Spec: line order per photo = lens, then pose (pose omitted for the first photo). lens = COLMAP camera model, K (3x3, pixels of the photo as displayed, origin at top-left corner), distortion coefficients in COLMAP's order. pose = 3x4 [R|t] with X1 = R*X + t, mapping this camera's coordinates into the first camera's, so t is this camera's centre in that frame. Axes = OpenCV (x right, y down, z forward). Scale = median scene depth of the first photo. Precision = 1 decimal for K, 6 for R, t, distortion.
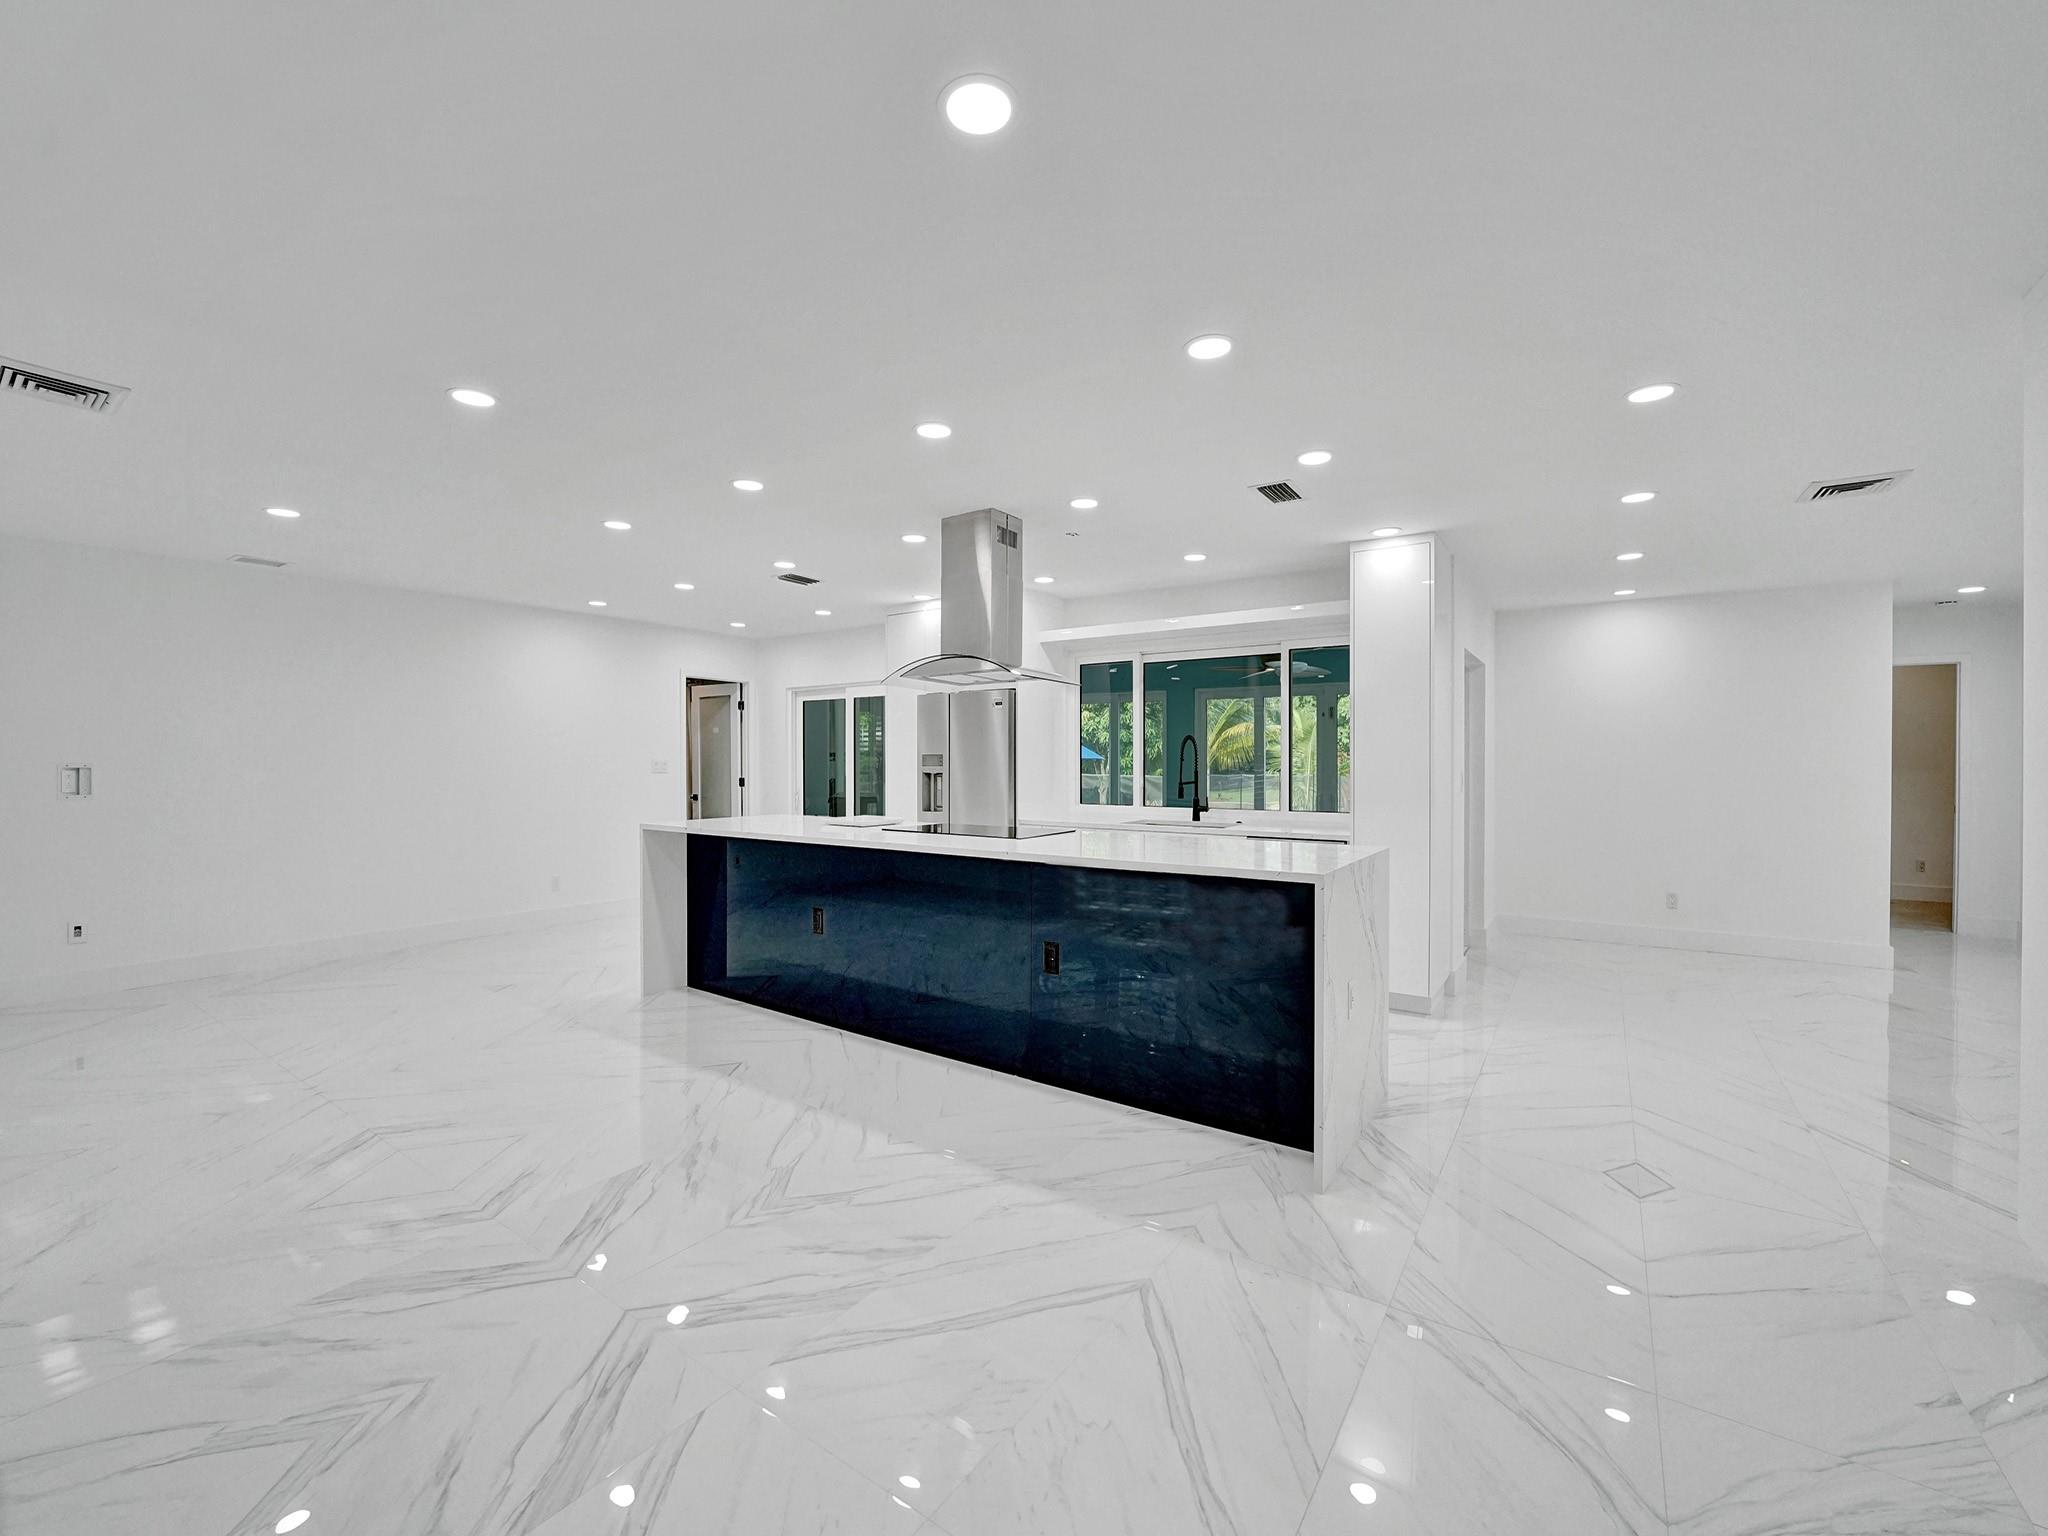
lens RADIAL K [[841.7, 0, 1022.0], [0, 841.7, 767.0], [0, 0, 1]] dist [-0.027739, 0.003387]
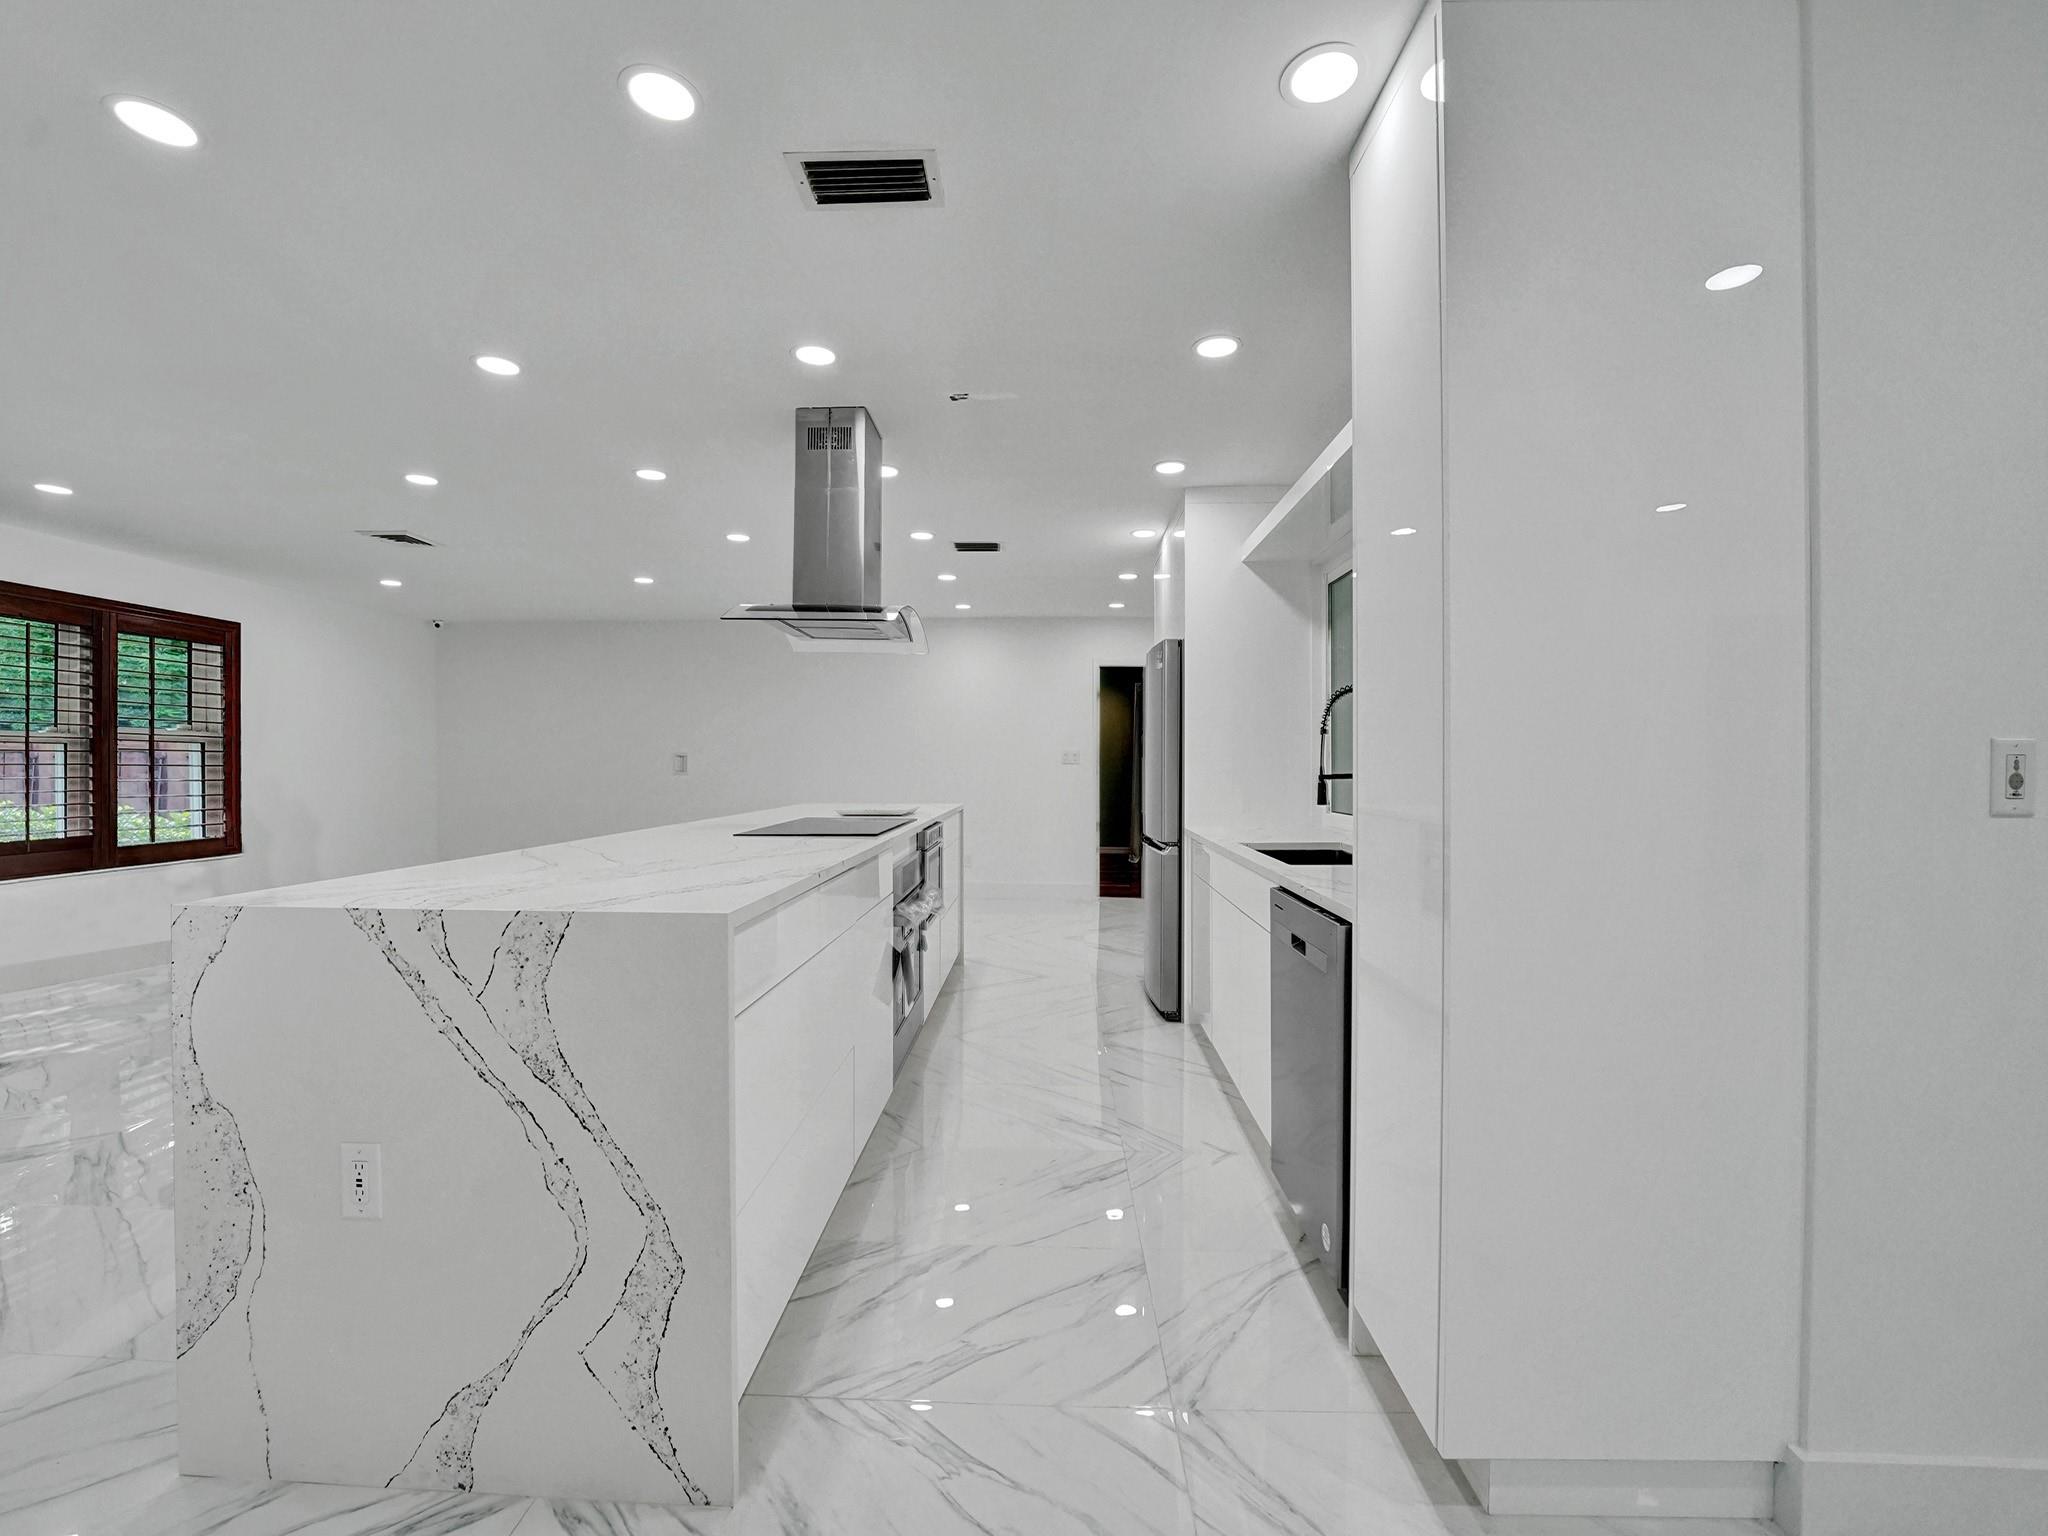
lens RADIAL K [[841.7, 0, 1020.2], [0, 841.7, 760.6], [0, 0, 1]] dist [-0.027739, 0.003387]
pose [[0.538306, -0.002884, -0.842745, 0.479369], [-0.006283, 0.999953, -0.007435, 0.013453], [0.842726, 0.009297, 0.538262, 0.502651]]
